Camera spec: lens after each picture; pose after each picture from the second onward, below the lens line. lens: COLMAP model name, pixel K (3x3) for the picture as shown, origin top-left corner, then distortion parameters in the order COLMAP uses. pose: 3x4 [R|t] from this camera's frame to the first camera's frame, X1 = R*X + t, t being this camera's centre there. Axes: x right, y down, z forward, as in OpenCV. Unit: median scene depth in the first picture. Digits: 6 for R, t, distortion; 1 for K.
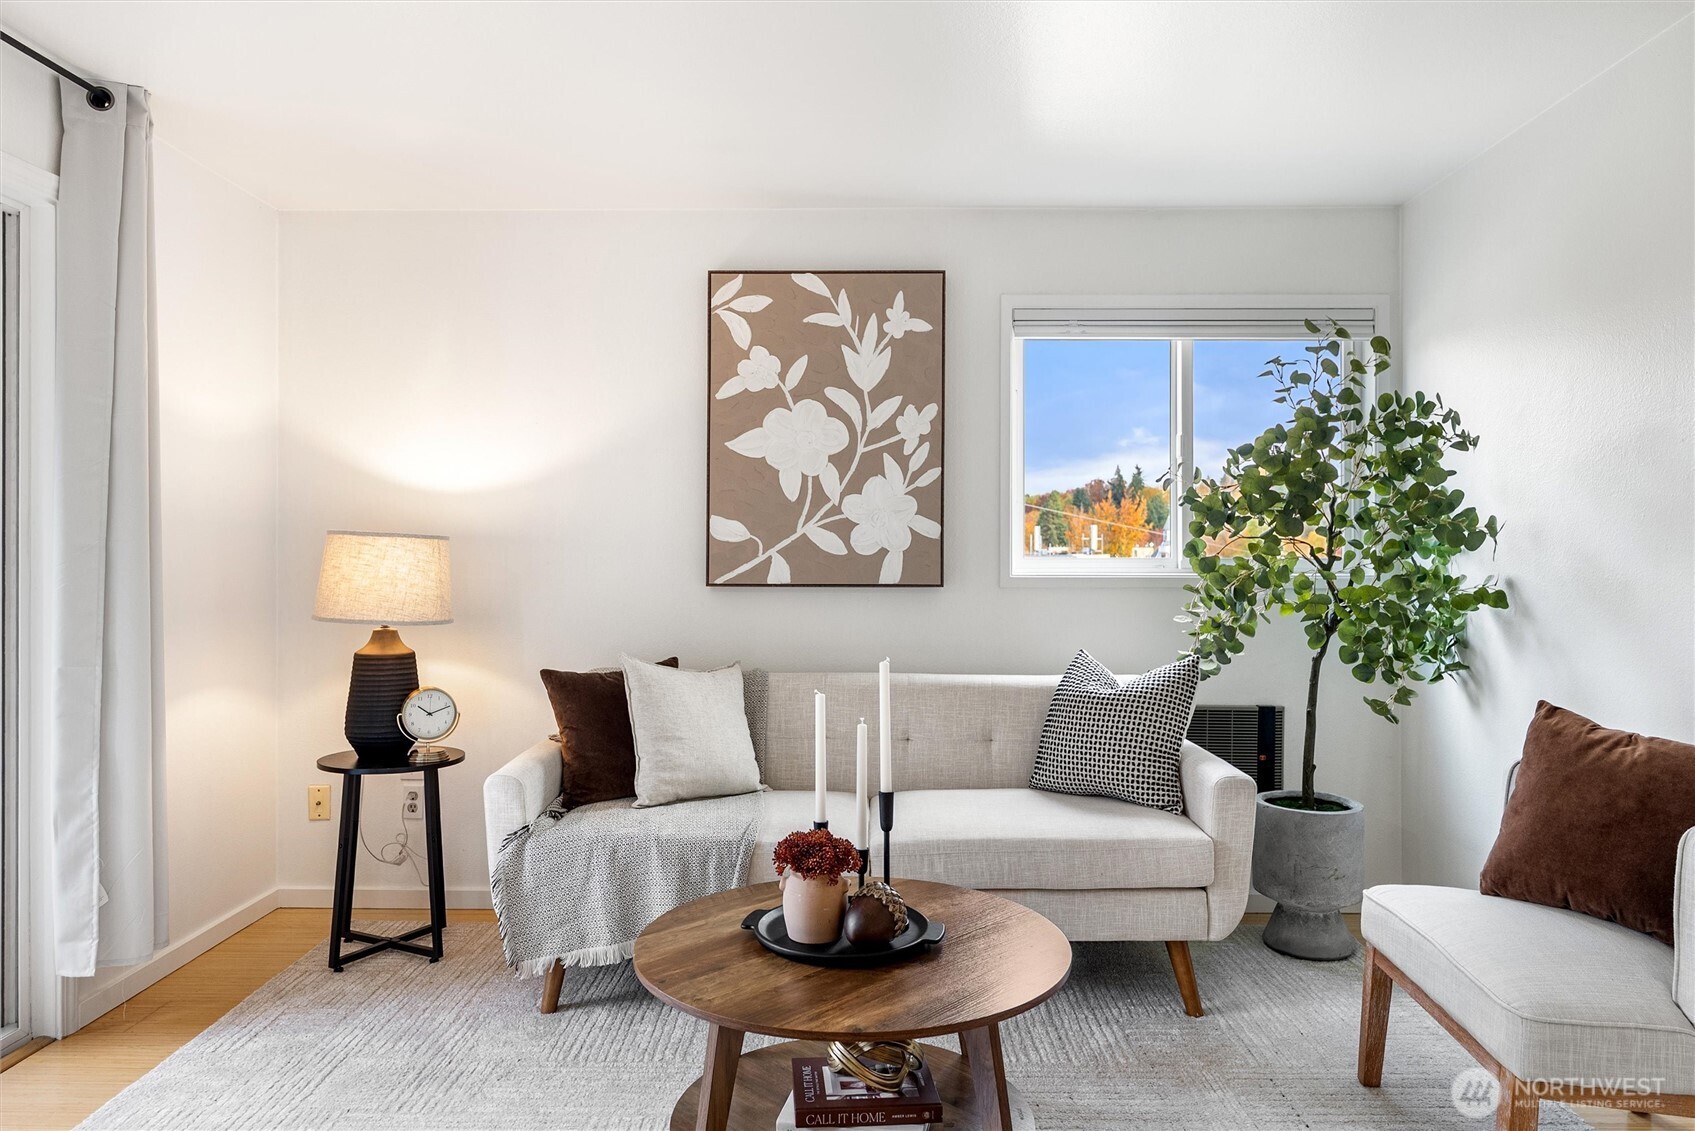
lens RADIAL K [[1127.5, 0, 836.2], [0, 1127.5, 542.7], [0, 0, 1]] dist [-0.004478, 0.007920]
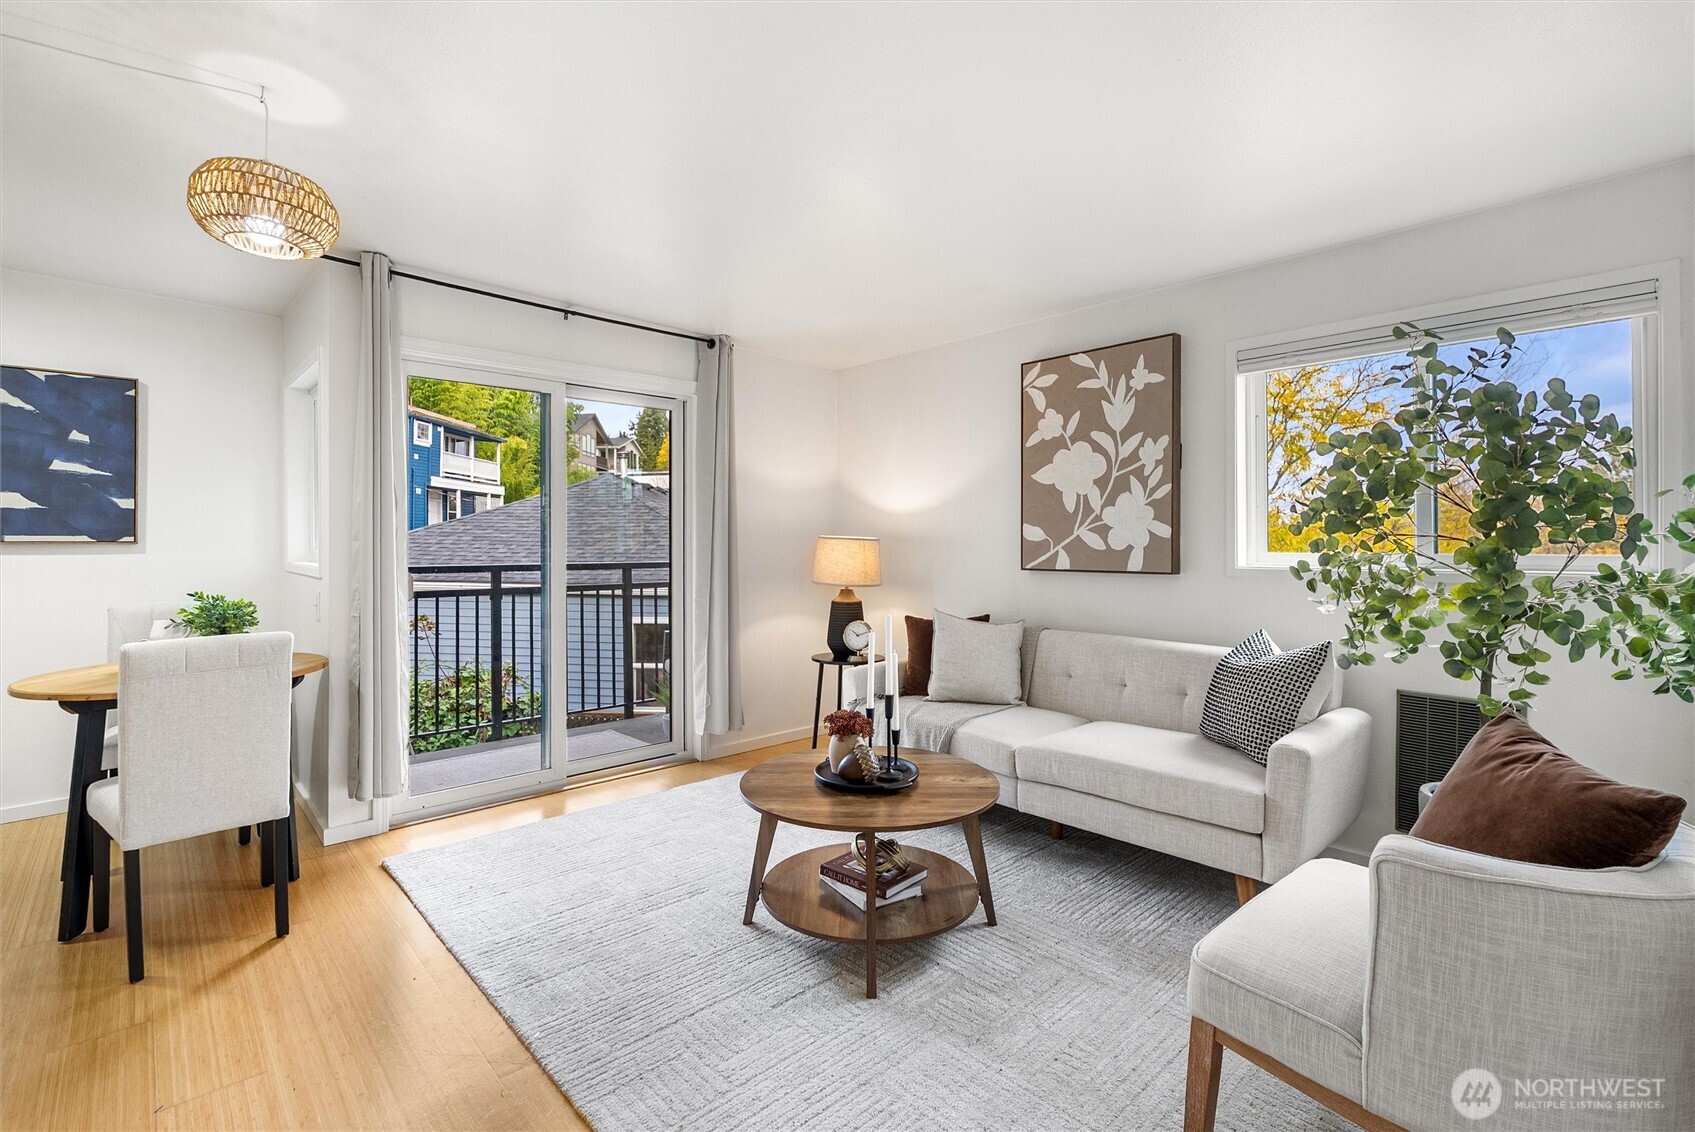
lens RADIAL K [[760.4, 0, 846.0], [0, 760.4, 543.1], [0, 0, 1]] dist [-0.006709, -0.000517]
pose [[0.693187, -0.002971, -0.720752, 0.497136], [0.003735, 0.999993, -0.000530, 0.001781], [0.720748, -0.002325, 0.693193, 0.122248]]
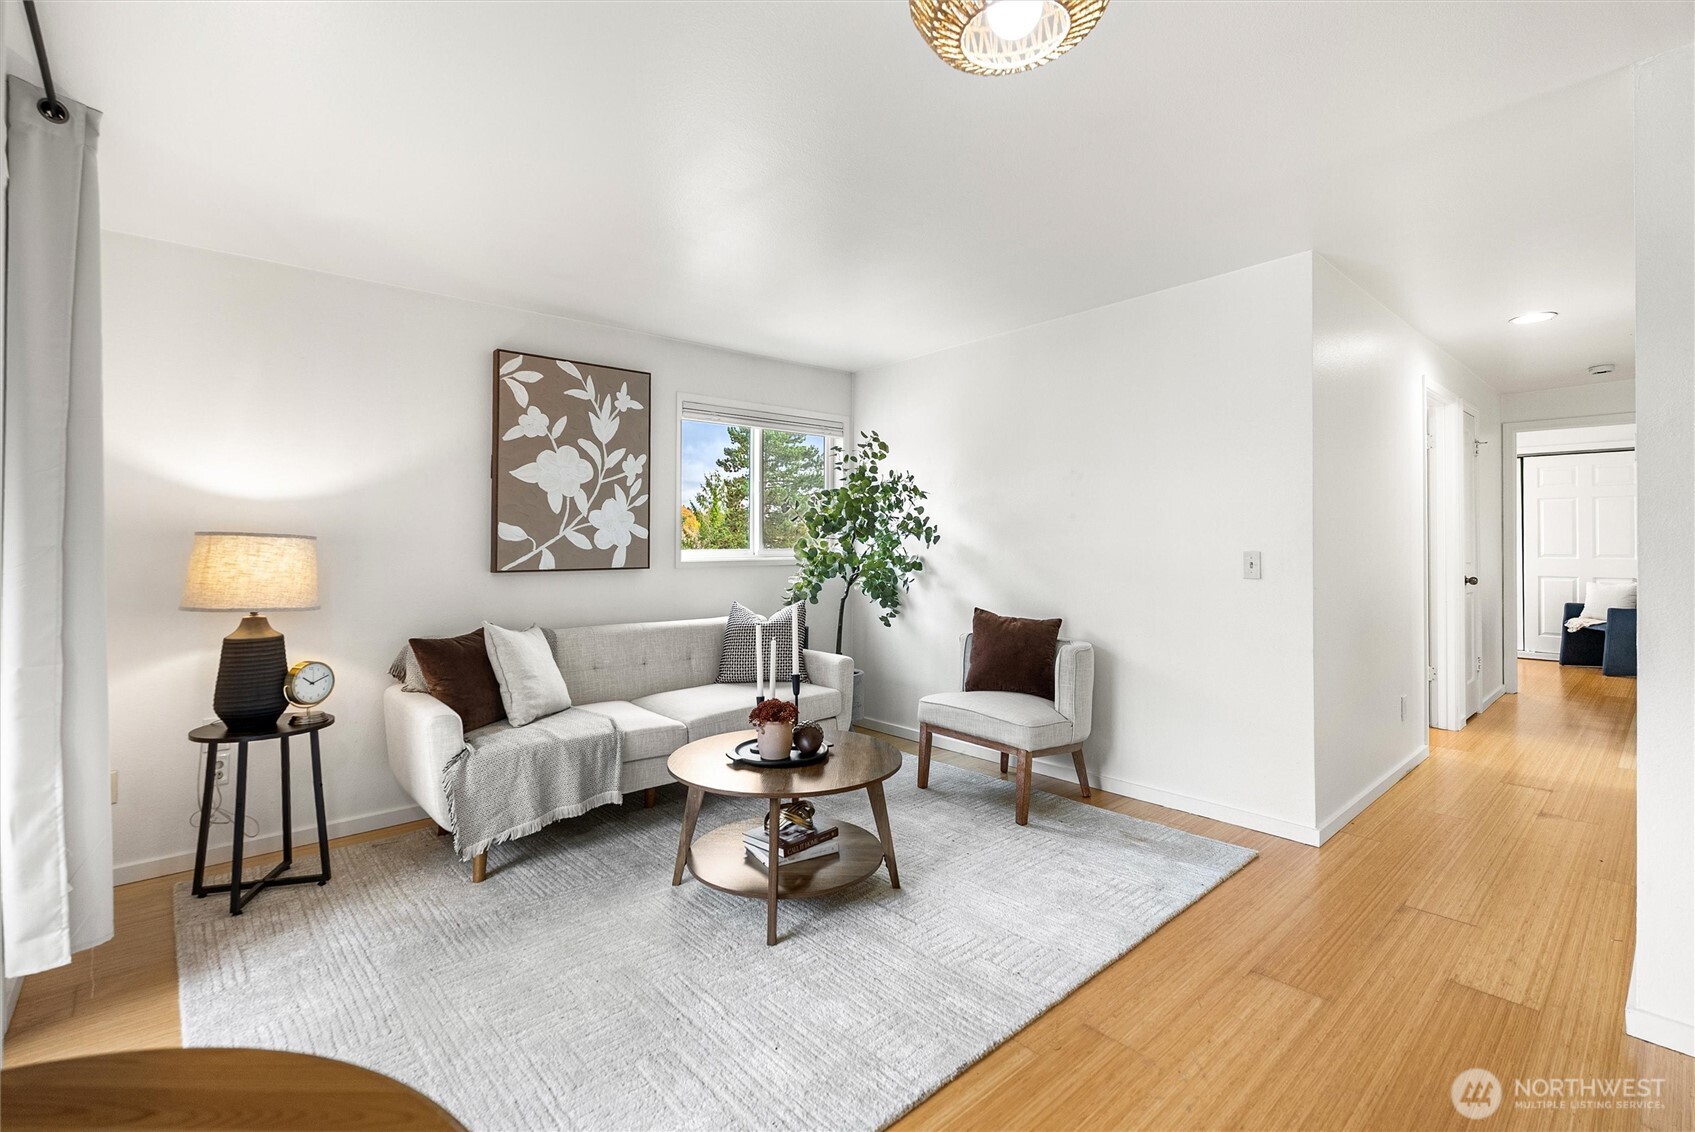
lens RADIAL K [[771.6, 0, 837.8], [0, 771.6, 536.3], [0, 0, 1]] dist [-0.008140, 0.002368]
pose [[0.735668, 0.001674, 0.677340, -0.484694], [0.001553, 0.999990, -0.004158, -0.002079], [-0.677340, 0.004111, 0.735659, 0.004419]]
